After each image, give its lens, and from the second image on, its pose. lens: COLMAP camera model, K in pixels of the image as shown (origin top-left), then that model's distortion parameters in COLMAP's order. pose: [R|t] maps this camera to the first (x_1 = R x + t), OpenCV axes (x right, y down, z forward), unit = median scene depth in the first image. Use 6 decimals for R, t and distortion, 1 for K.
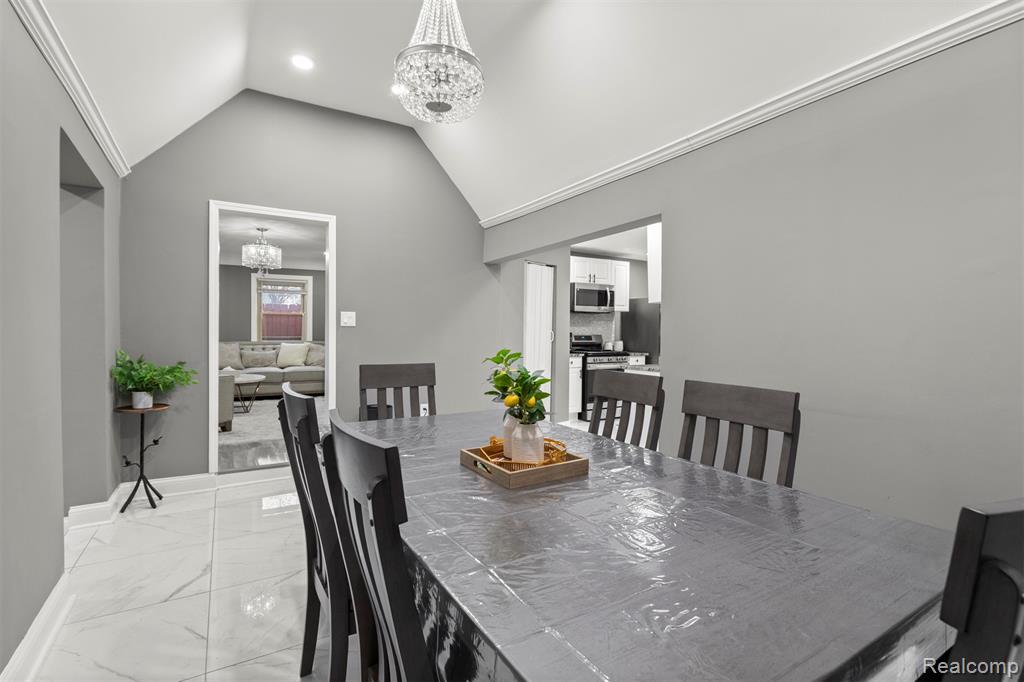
lens RADIAL K [[479.4, 0, 512.0], [0, 479.4, 341.0], [0, 0, 1]] dist [-0.000015, -0.000004]
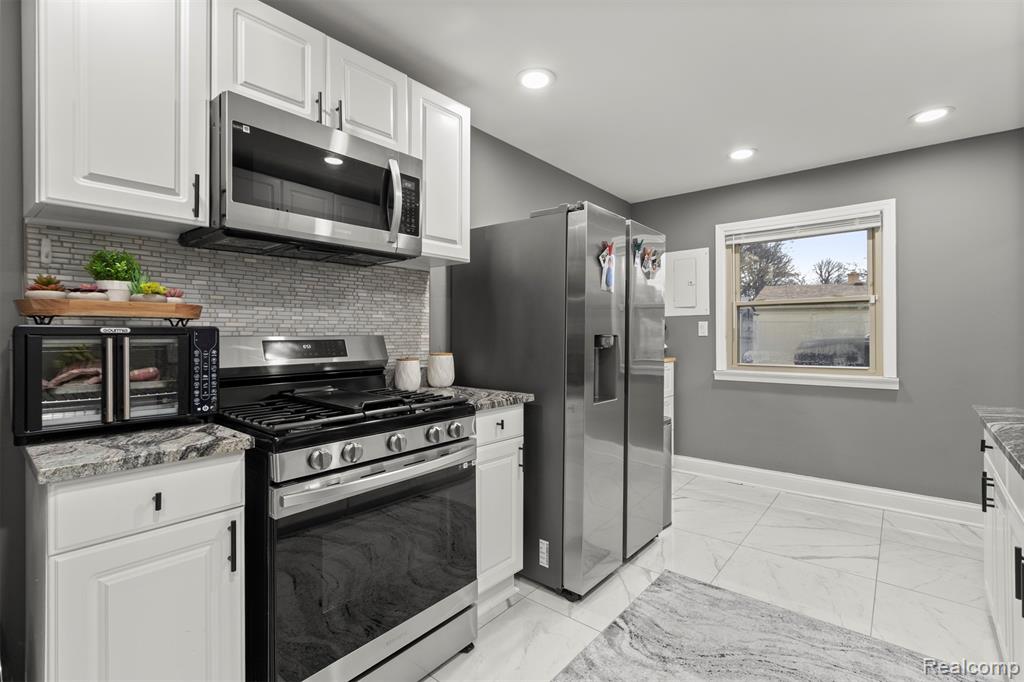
lens RADIAL K [[479.4, 0, 512.0], [0, 479.4, 341.0], [0, 0, 1]] dist [-0.000015, -0.000004]
pose [[0.940497, -0.018019, 0.339323, 0.164262], [0.018859, 0.999822, 0.000821, -0.008532], [-0.339277, 0.005627, 0.940670, 0.706053]]
